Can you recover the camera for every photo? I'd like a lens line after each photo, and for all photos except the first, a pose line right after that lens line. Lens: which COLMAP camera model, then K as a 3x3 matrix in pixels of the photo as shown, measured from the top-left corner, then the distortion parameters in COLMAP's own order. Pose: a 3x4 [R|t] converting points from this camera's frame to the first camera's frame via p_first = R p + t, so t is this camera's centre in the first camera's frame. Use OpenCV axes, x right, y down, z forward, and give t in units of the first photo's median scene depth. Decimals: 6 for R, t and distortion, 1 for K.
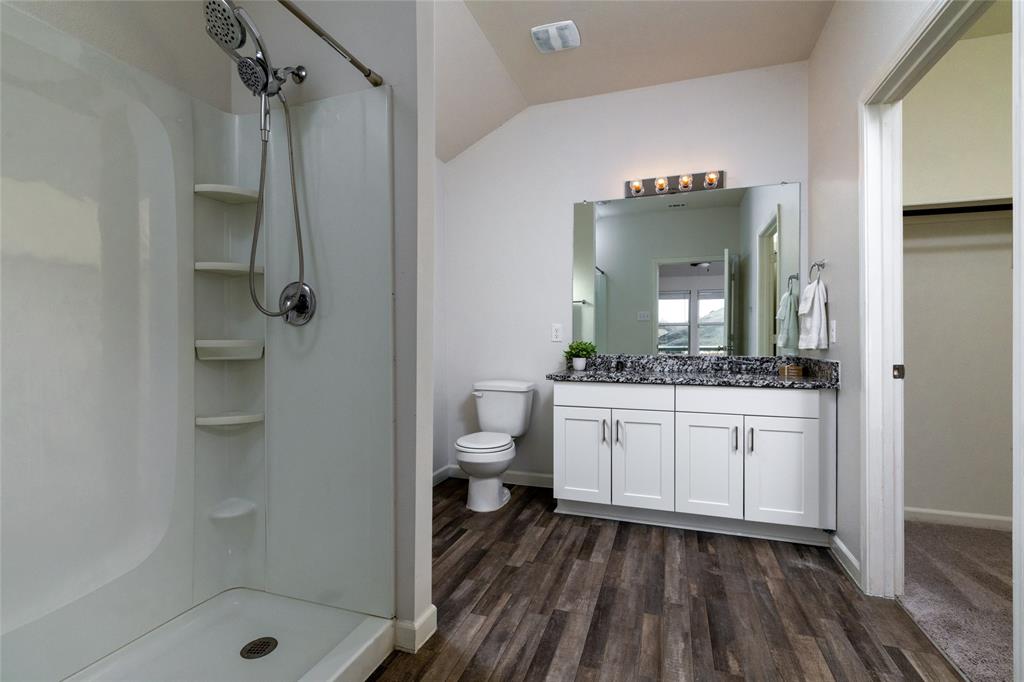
lens RADIAL K [[472.6, 0, 512.0], [0, 472.6, 341.0], [0, 0, 1]] dist [0.000363, 0.000073]
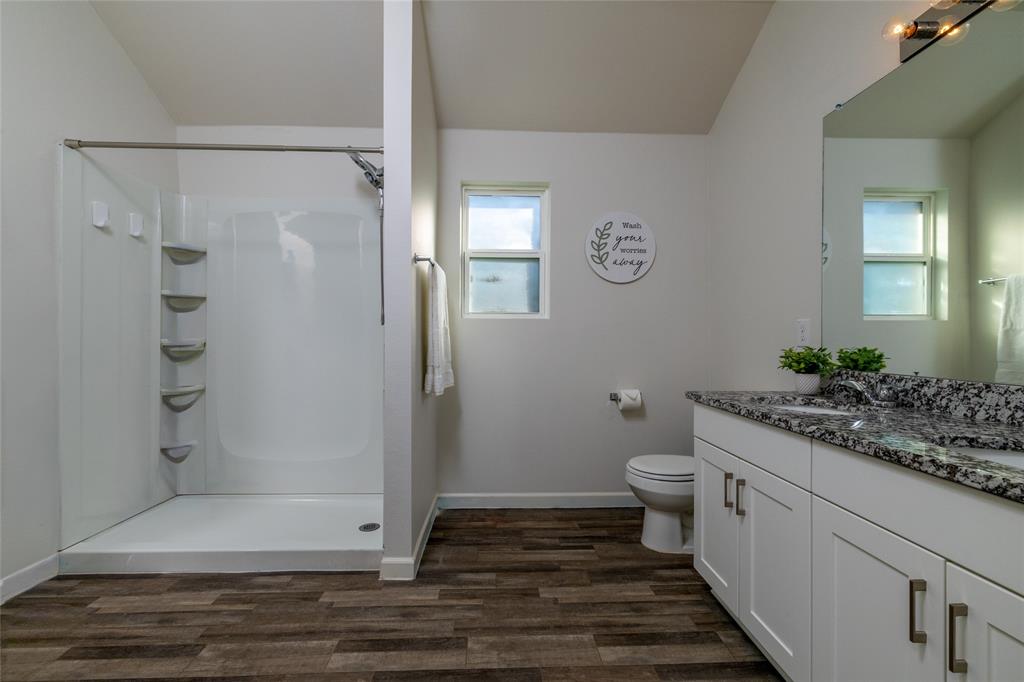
lens RADIAL K [[434.4, 0, 512.0], [0, 434.4, 341.0], [0, 0, 1]] dist [0.000213, 0.000133]
pose [[0.367563, 0.003434, -0.929992, 0.742059], [-0.012313, 0.999923, -0.001174, -0.001579], [0.929917, 0.011883, 0.367577, 0.634247]]
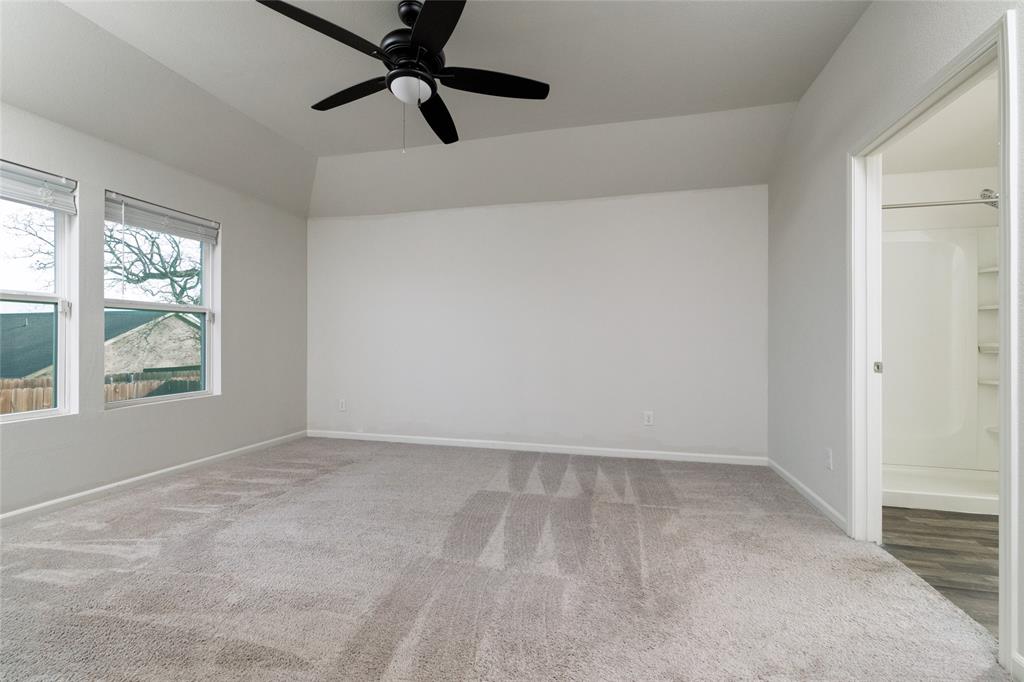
lens RADIAL K [[424.8, 0, 512.0], [0, 424.8, 341.0], [0, 0, 1]] dist [0.001966, 0.000518]
pose [[0.076474, -0.010047, -0.997021, 1.090932], [-0.000162, 0.999949, -0.010089, -0.005883], [0.997072, 0.000933, 0.076469, -0.183889]]
